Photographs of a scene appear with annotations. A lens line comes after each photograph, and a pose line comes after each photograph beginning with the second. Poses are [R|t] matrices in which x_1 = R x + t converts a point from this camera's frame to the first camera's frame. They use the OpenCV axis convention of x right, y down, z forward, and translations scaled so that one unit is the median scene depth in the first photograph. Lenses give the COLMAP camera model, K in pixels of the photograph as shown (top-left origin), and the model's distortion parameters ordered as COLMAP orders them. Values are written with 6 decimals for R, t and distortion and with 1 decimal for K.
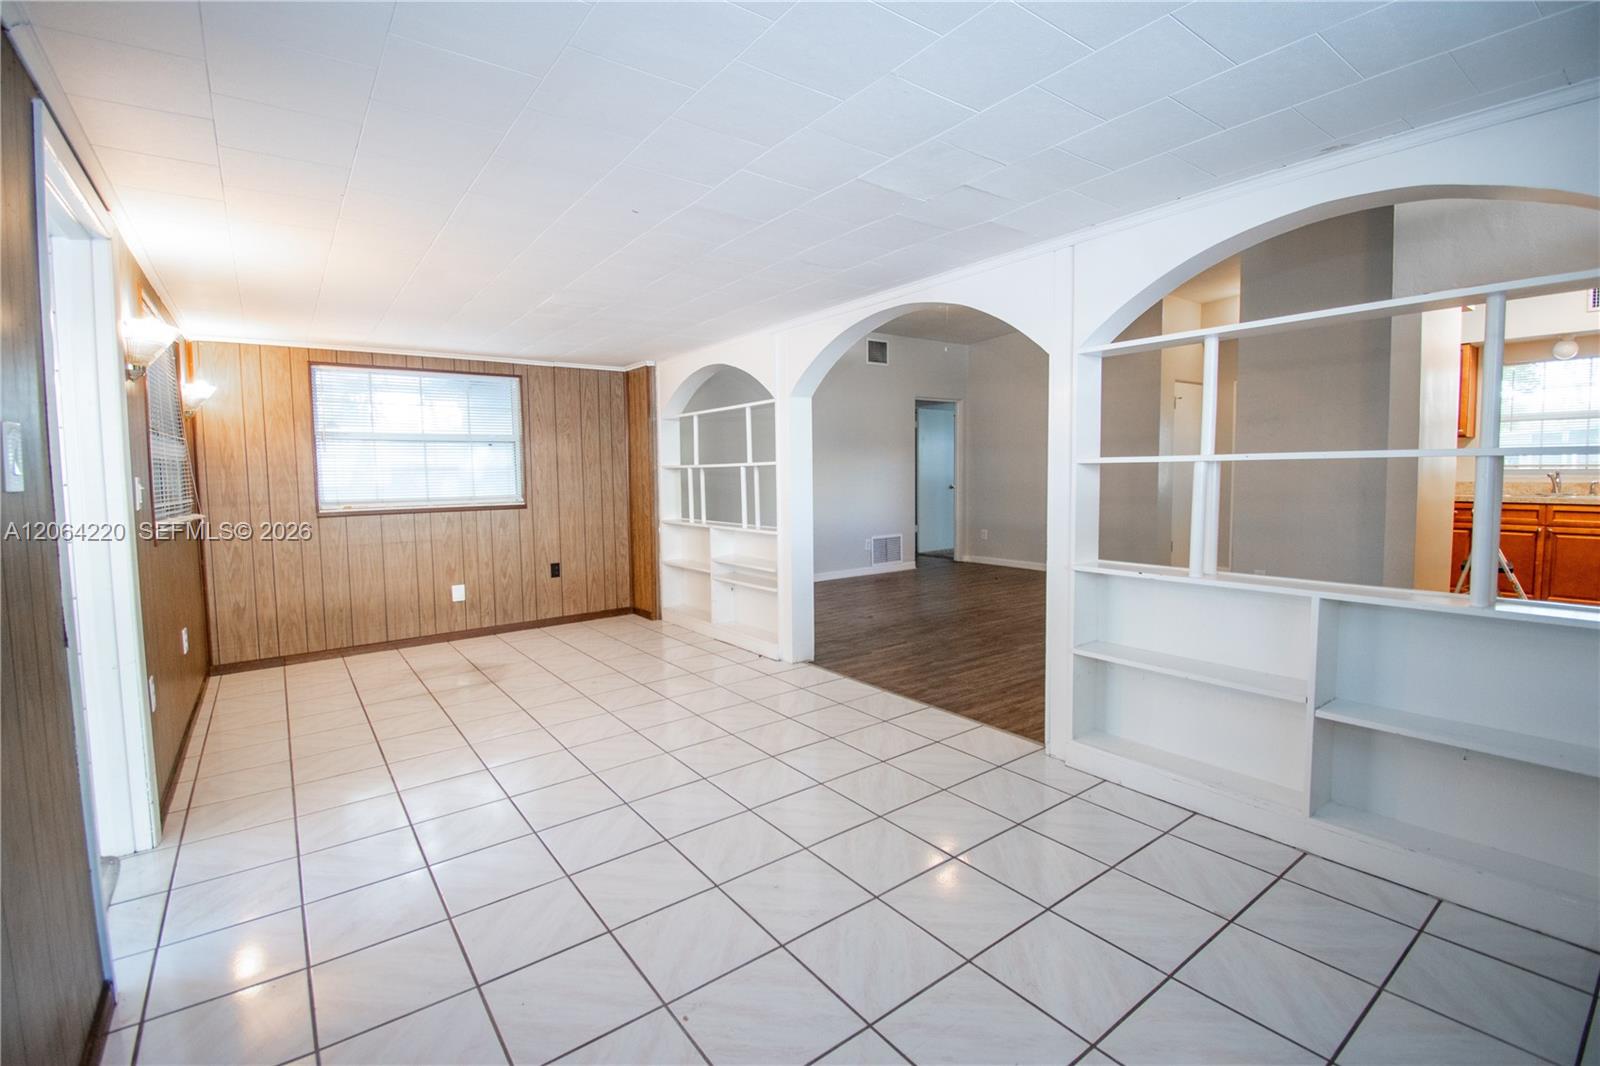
lens RADIAL K [[708.9, 0, 800.2], [0, 708.9, 519.6], [0, 0, 1]] dist [0.019874, -0.024861]
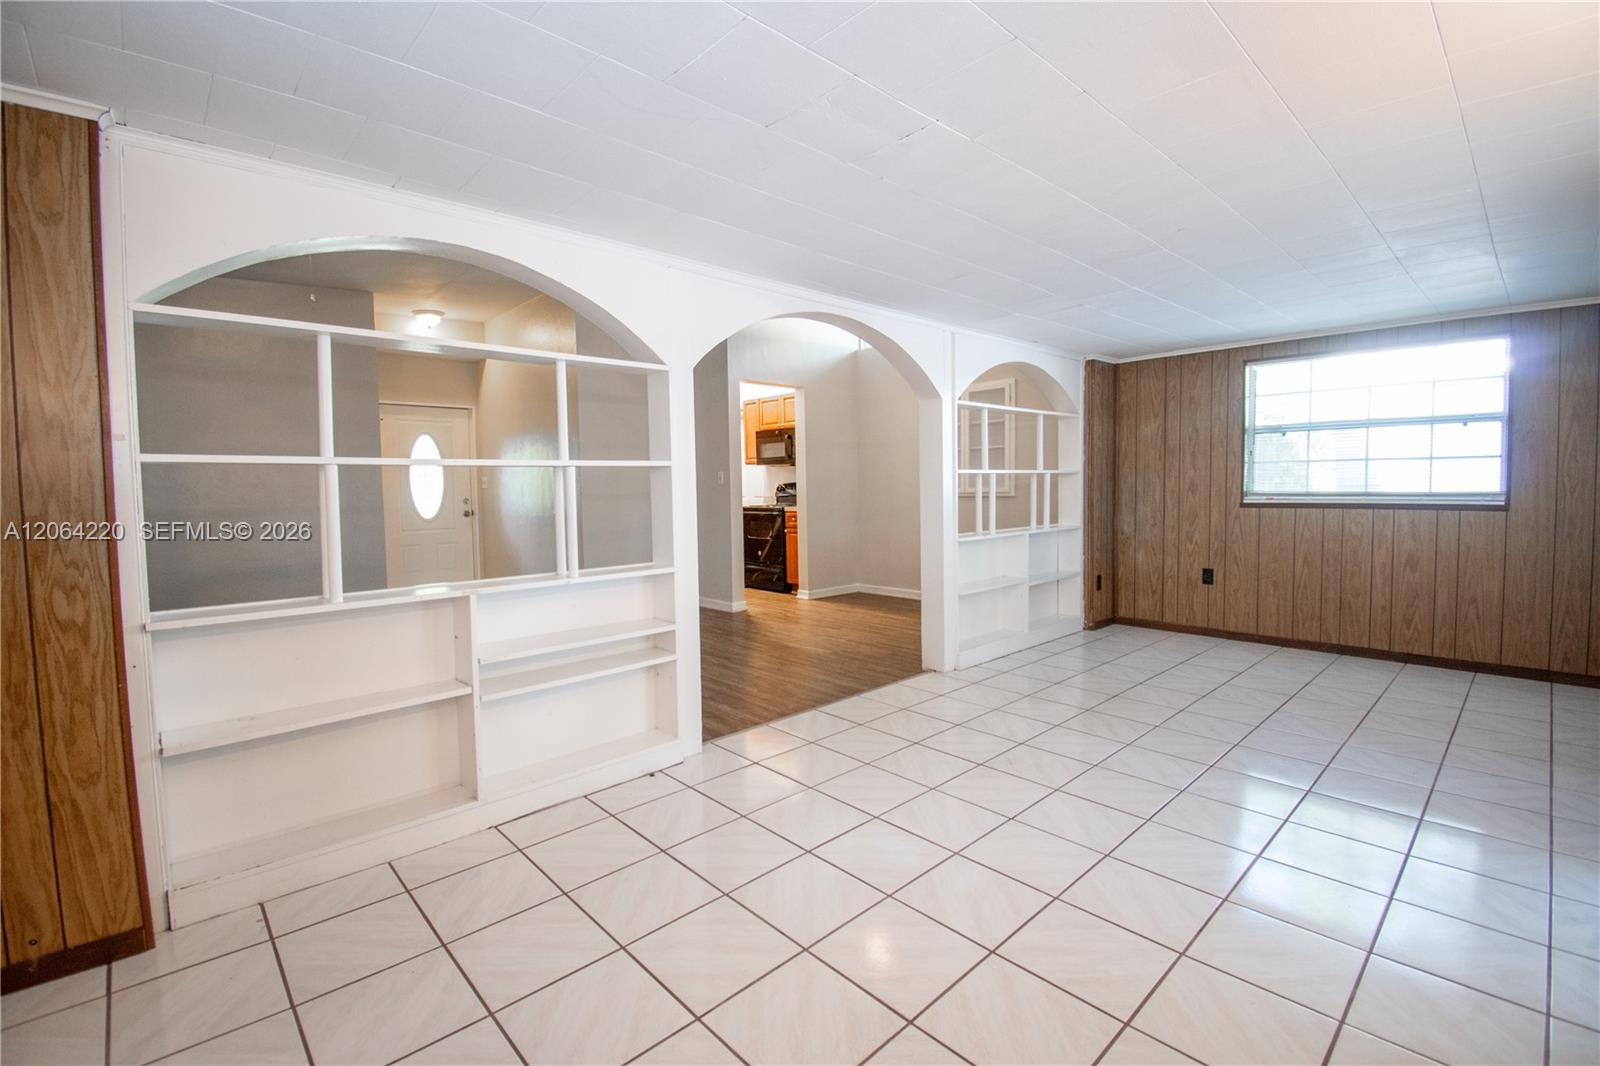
lens RADIAL K [[698.9, 0, 796.2], [0, 698.9, 518.3], [0, 0, 1]] dist [0.020485, -0.024122]
pose [[-0.104753, -0.030831, 0.994020, -0.680698], [0.084134, 0.995661, 0.039748, -0.044081], [-0.990933, 0.087794, -0.101705, 0.935095]]
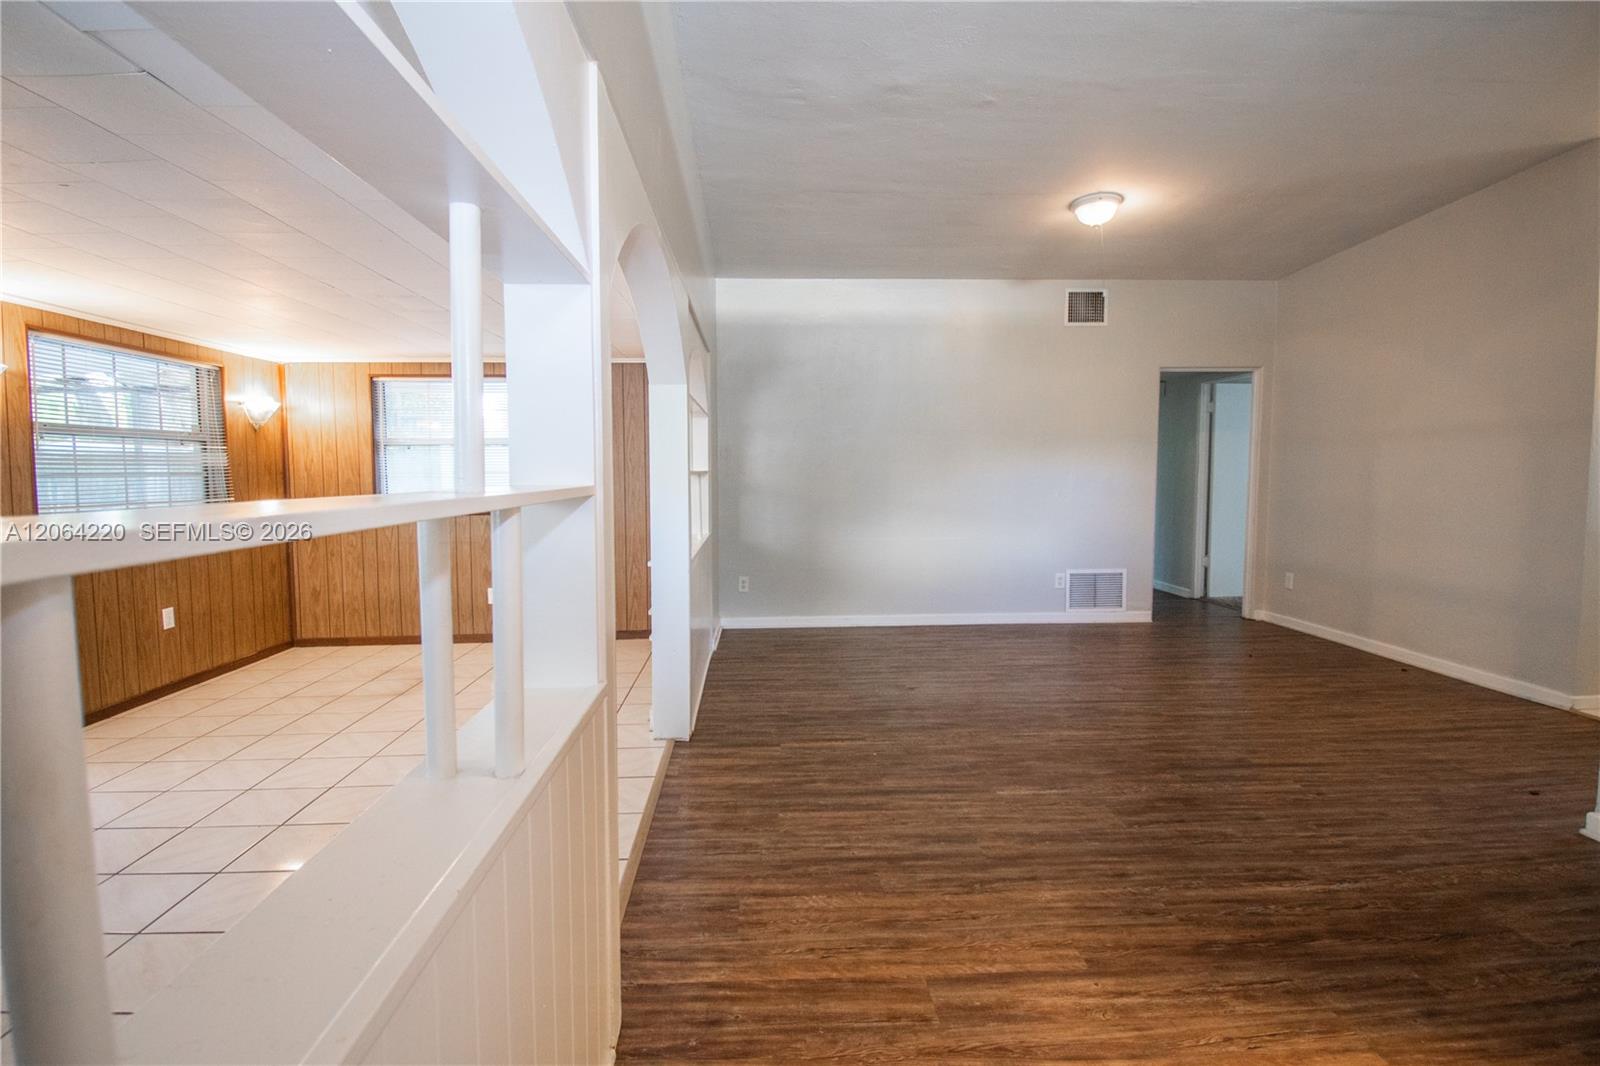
lens RADIAL K [[752.6, 0, 795.1], [0, 752.6, 513.2], [0, 0, 1]] dist [0.030039, -0.031175]
pose [[0.829470, 0.042169, -0.556958, 0.537265], [-0.044970, 0.998951, 0.008660, -0.048783], [0.556739, 0.017864, 0.830496, 0.405596]]
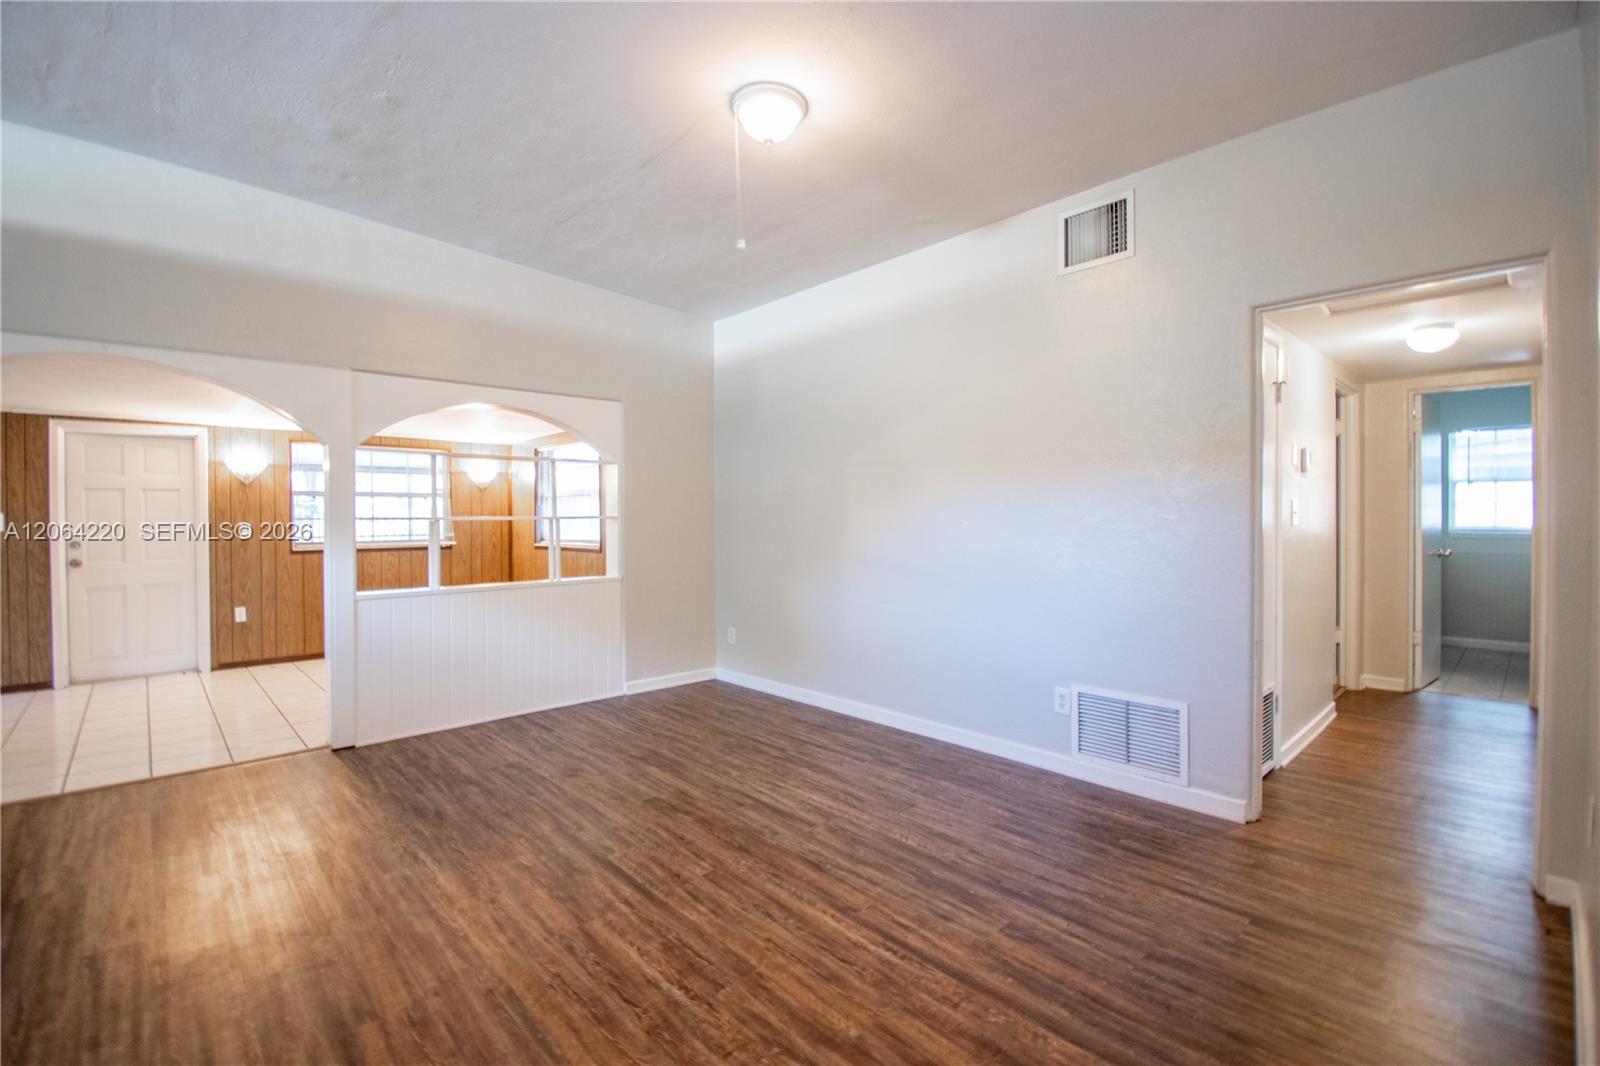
lens RADIAL K [[708.9, 0, 800.2], [0, 708.9, 519.6], [0, 0, 1]] dist [0.019874, -0.024861]
pose [[0.090855, 0.018216, -0.995698, 0.911869], [-0.061824, 0.998007, 0.012617, -0.122877], [0.993943, 0.060412, 0.091800, 1.451192]]
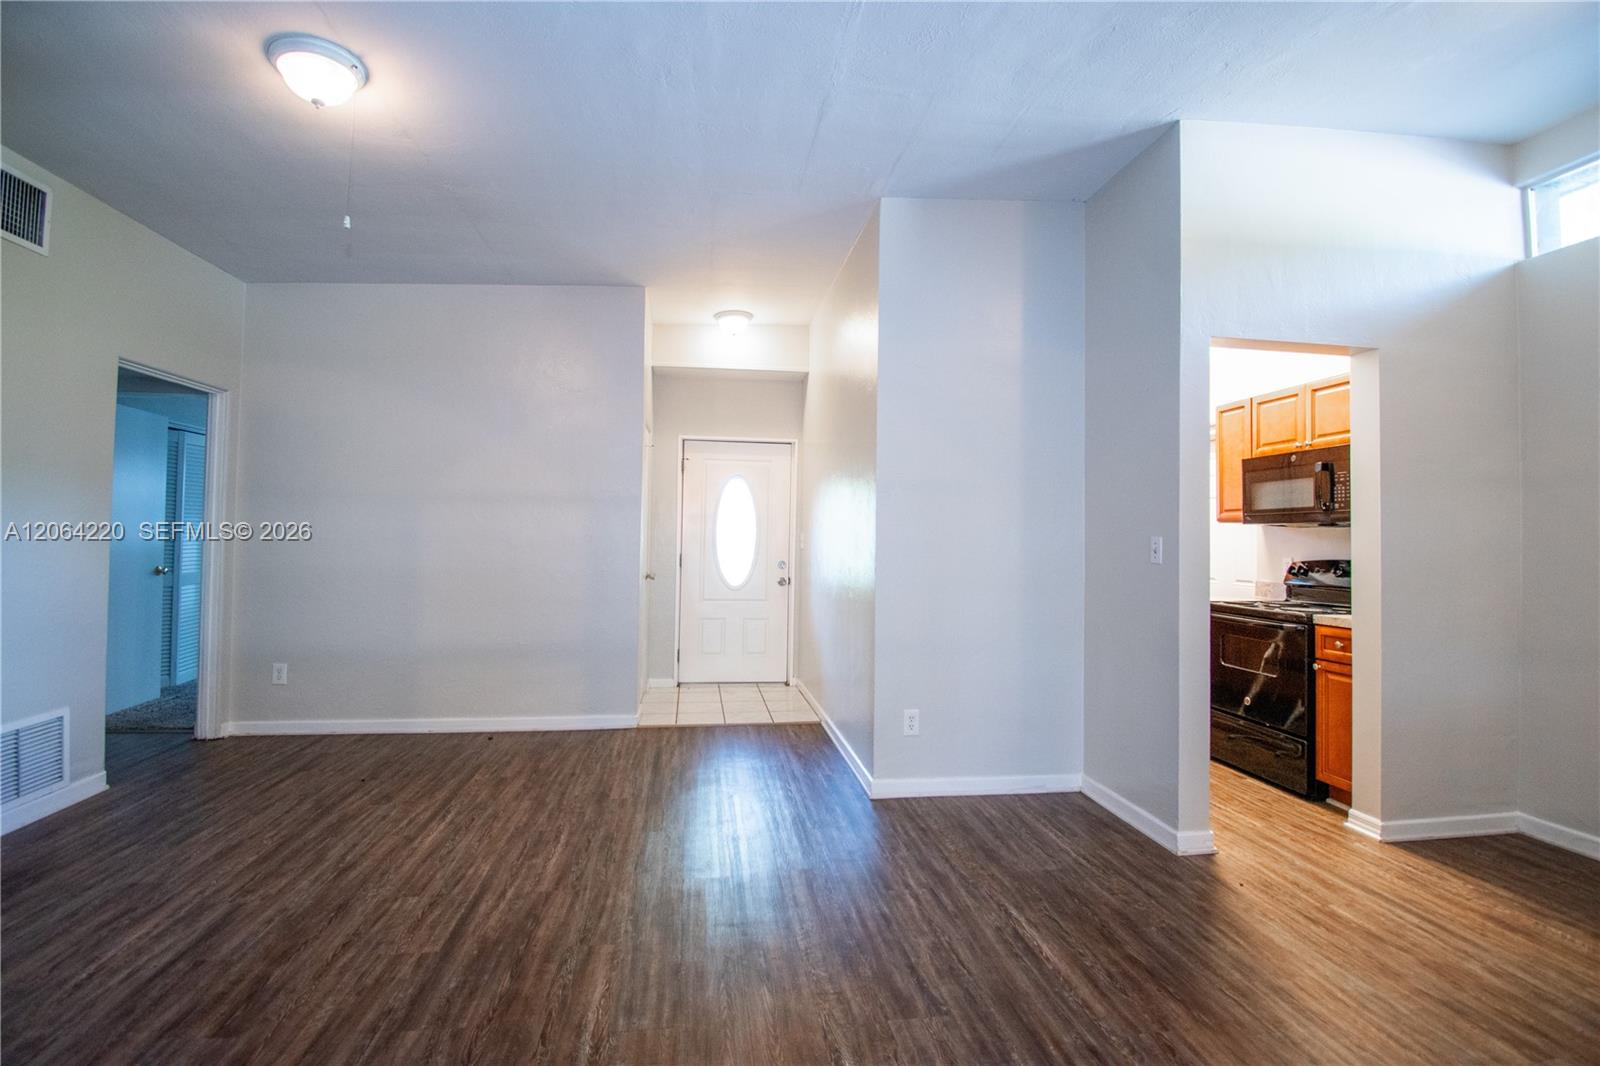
lens RADIAL K [[698.9, 0, 796.2], [0, 698.9, 518.3], [0, 0, 1]] dist [0.020485, -0.024122]
pose [[0.484225, 0.051736, 0.873413, 0.012188], [0.032707, 0.996482, -0.077159, -0.071681], [-0.874332, 0.065929, 0.480829, 0.911808]]
